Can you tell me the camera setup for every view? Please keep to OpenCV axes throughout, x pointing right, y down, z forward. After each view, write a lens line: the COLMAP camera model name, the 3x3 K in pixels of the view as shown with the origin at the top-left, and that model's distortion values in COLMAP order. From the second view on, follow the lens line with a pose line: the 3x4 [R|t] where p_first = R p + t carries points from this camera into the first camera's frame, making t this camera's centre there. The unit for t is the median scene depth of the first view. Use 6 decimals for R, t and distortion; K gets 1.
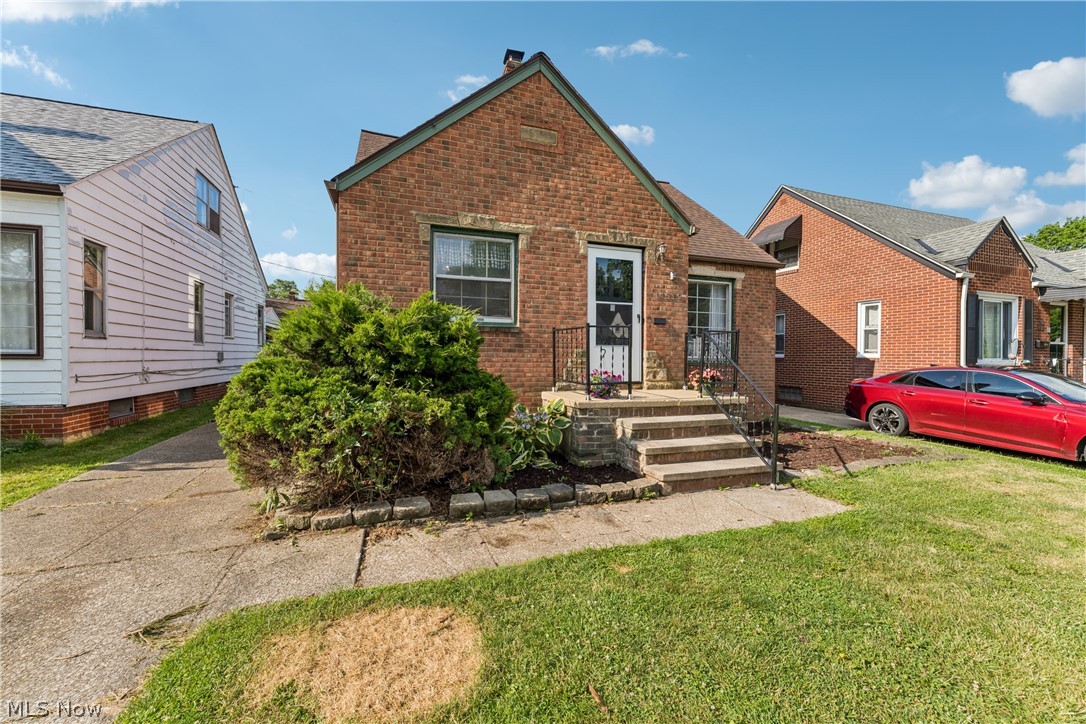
lens RADIAL K [[437.6, 0, 532.3], [0, 437.6, 363.2], [0, 0, 1]] dist [-0.000996, -0.000558]
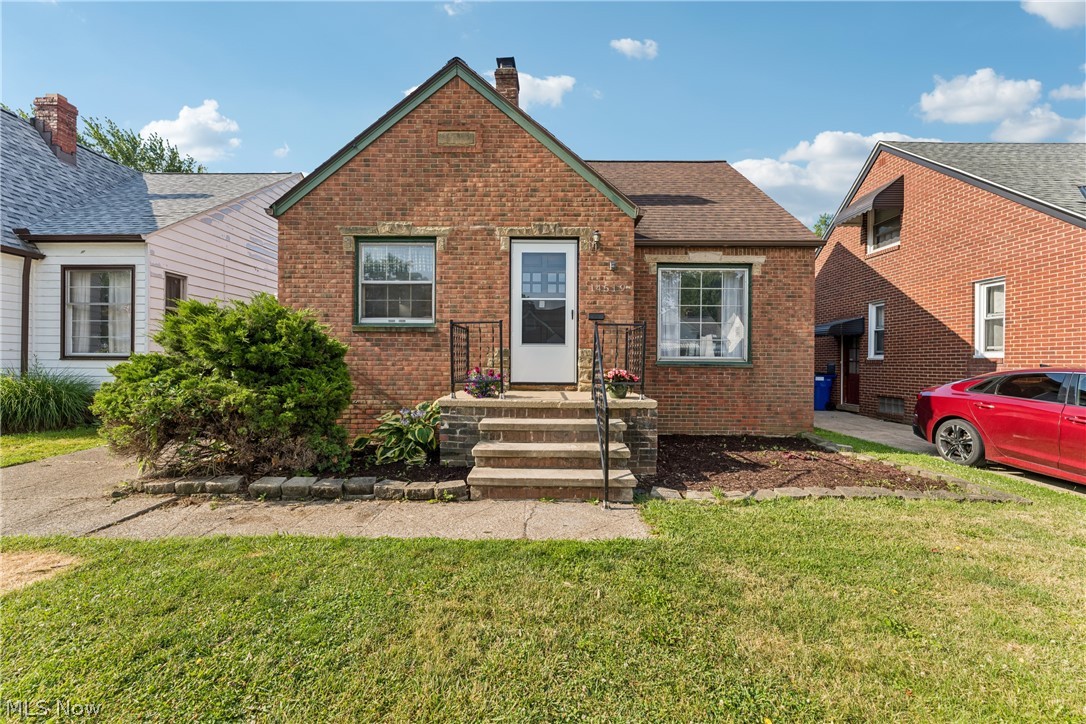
lens RADIAL K [[437.6, 0, 535.0], [0, 437.6, 361.3], [0, 0, 1]] dist [-0.000996, -0.000558]
pose [[0.941485, -0.003825, -0.337032, 0.530318], [-0.003293, 0.999783, -0.020546, 0.018068], [0.337038, 0.020453, 0.941269, 0.115184]]
